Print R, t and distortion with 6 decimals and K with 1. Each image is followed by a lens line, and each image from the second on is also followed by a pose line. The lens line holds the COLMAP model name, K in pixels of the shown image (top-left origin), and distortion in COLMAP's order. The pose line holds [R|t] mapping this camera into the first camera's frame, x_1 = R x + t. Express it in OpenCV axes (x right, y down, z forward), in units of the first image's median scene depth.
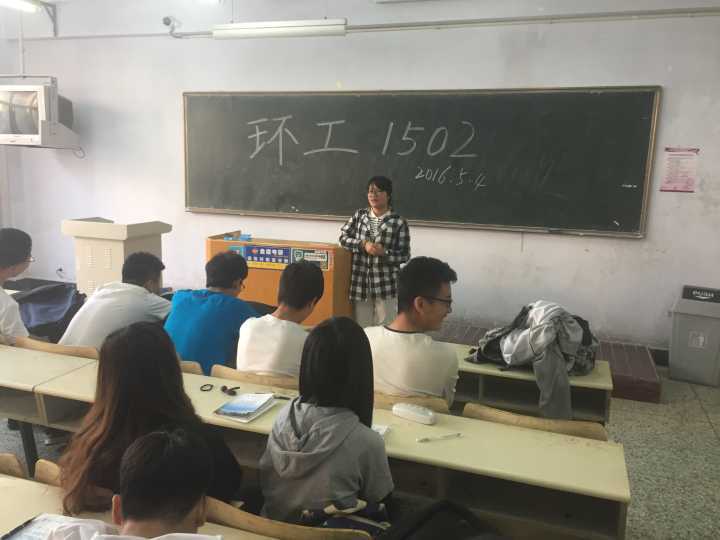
lens RADIAL K [[604.7, 0, 360.0], [0, 604.7, 270.0], [0, 0, 1]] dist [0.003892, -0.003629]
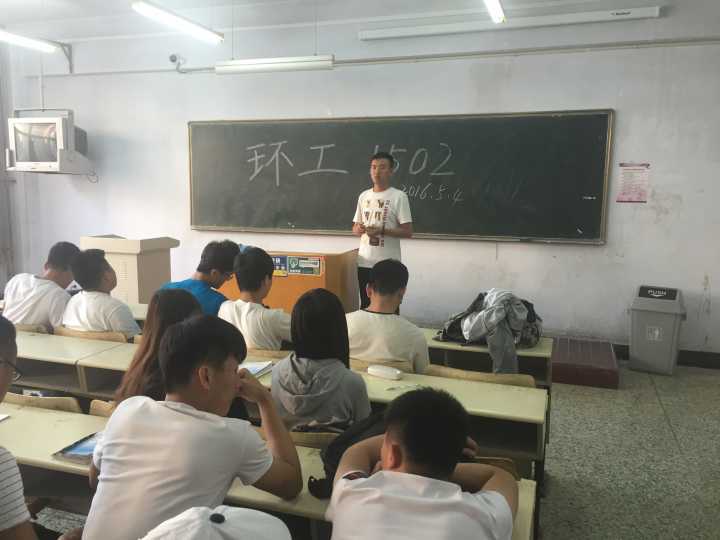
lens RADIAL K [[604.7, 0, 360.0], [0, 604.7, 270.0], [0, 0, 1]] dist [0.003892, -0.003629]
pose [[0.999854, -0.016992, 0.001538, 0.016949], [0.017042, 0.999002, -0.041288, 0.032542], [-0.000835, 0.041308, 0.999146, -0.108288]]
